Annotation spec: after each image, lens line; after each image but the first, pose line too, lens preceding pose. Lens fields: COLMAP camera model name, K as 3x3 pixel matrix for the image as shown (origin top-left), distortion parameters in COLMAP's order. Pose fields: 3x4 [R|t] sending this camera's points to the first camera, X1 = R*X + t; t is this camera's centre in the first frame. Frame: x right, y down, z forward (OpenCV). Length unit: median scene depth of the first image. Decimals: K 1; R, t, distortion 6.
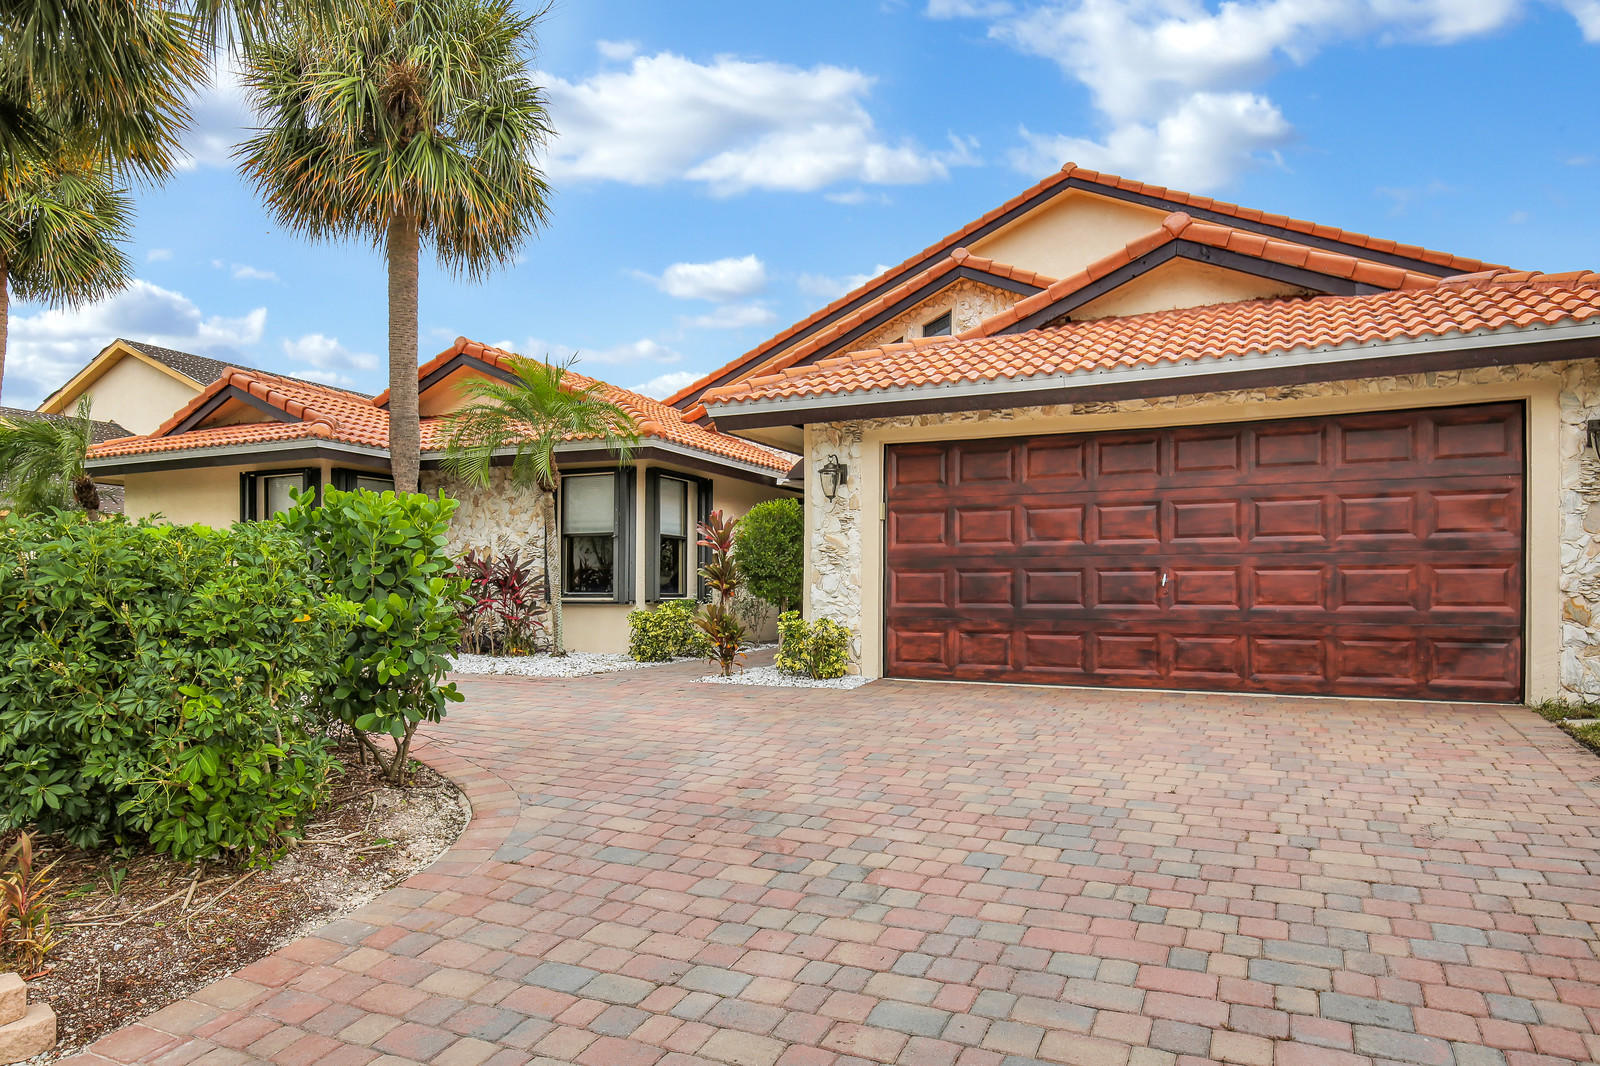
lens RADIAL K [[987.0, 0, 801.1], [0, 987.0, 540.4], [0, 0, 1]] dist [-0.021404, -0.000181]
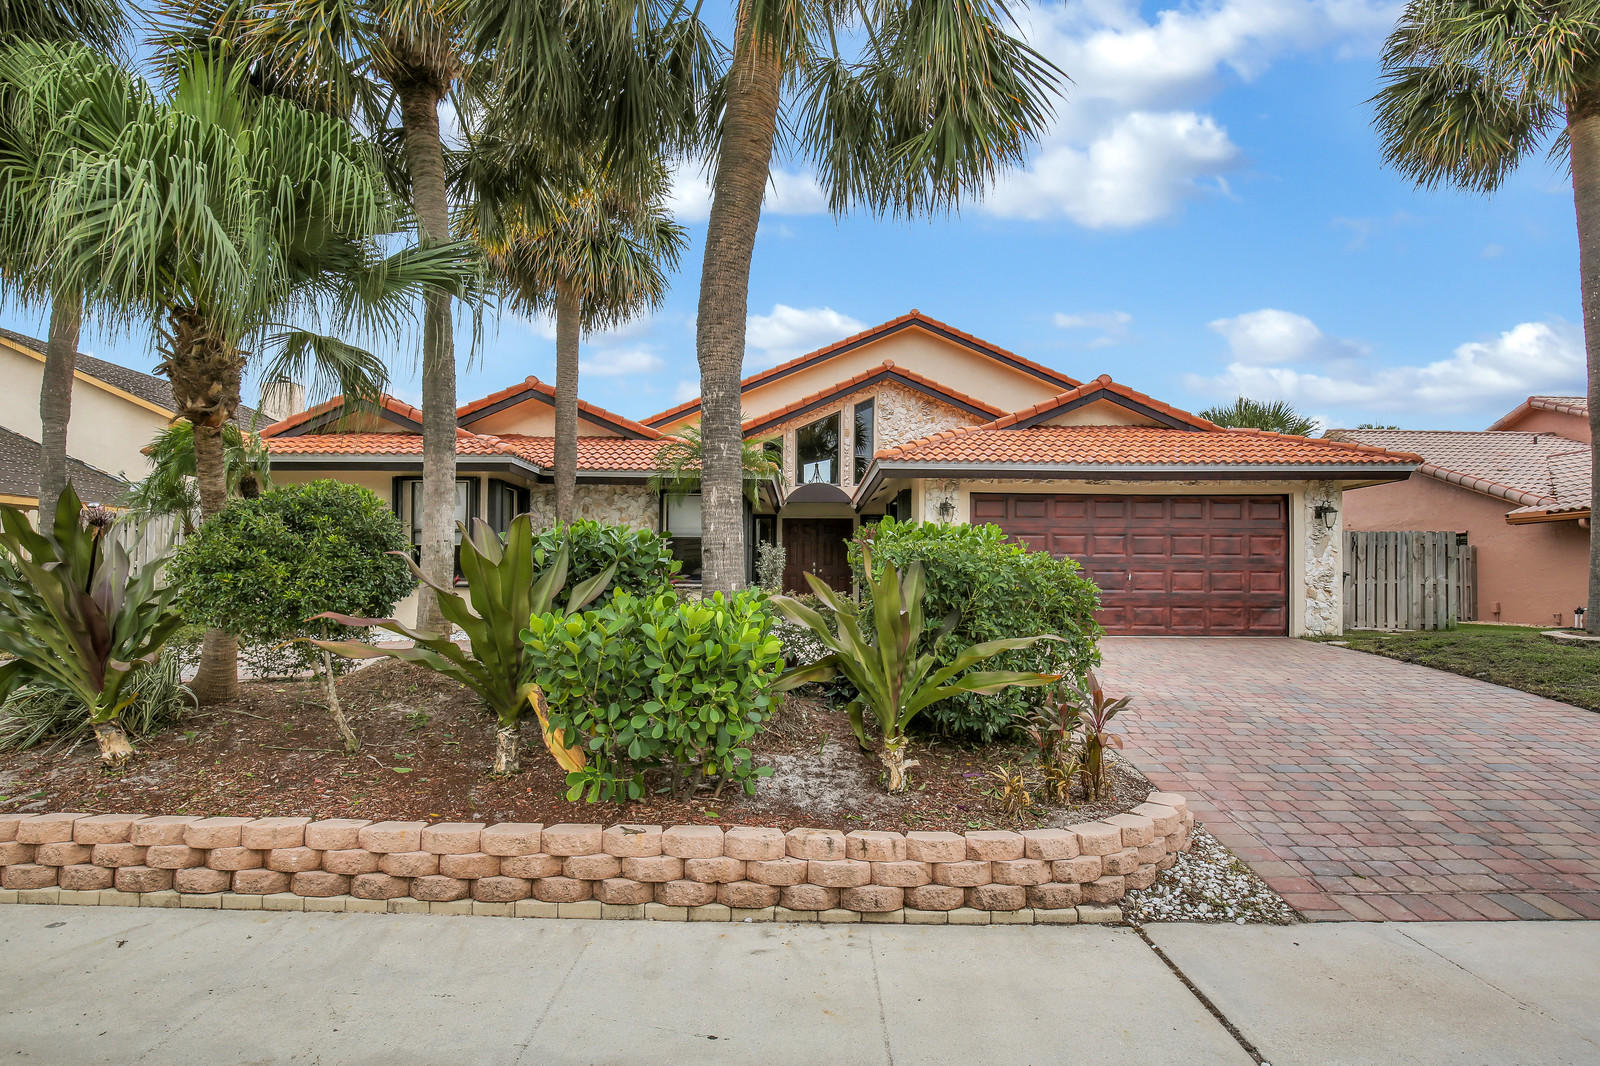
lens RADIAL K [[755.8, 0, 802.9], [0, 755.8, 530.7], [0, 0, 1]] dist [-0.024884, 0.000994]
pose [[0.896527, 0.034675, 0.441629, -0.856689], [-0.028676, 0.999384, -0.020255, -0.000310], [-0.442059, 0.005495, 0.896969, 0.000004]]
